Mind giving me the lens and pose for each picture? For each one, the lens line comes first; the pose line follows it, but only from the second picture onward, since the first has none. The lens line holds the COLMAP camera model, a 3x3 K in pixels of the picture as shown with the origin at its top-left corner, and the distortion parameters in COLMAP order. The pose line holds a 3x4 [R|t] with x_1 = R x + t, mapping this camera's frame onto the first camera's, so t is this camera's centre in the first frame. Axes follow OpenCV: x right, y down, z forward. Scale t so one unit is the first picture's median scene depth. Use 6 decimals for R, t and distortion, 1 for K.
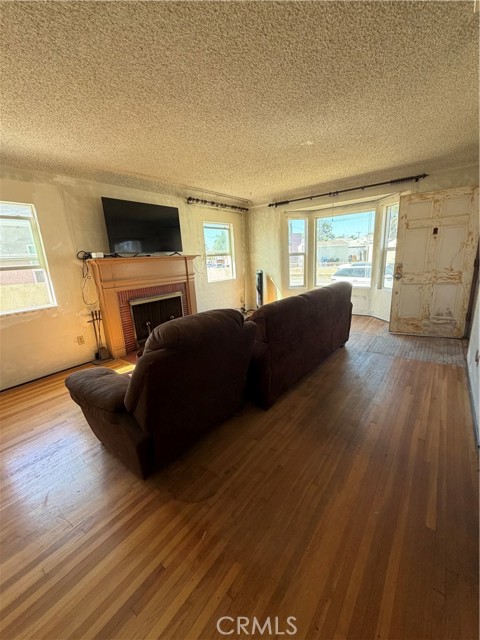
lens RADIAL K [[255.6, 0, 240.0], [0, 255.6, 320.0], [0, 0, 1]] dist [-0.001711, 0.000000]
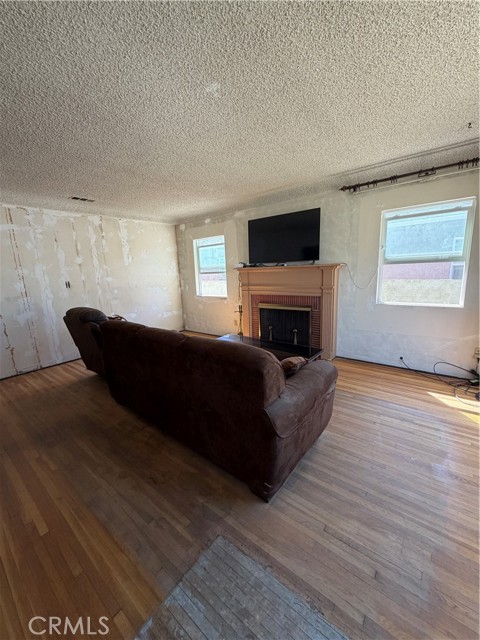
lens RADIAL K [[255.6, 0, 240.0], [0, 255.6, 320.0], [0, 0, 1]] dist [-0.001711, 0.000000]
pose [[-0.003608, 0.245872, -0.969296, 0.703841], [-0.201531, 0.949235, 0.241533, -0.260552], [0.979475, 0.196215, 0.046126, 0.842962]]
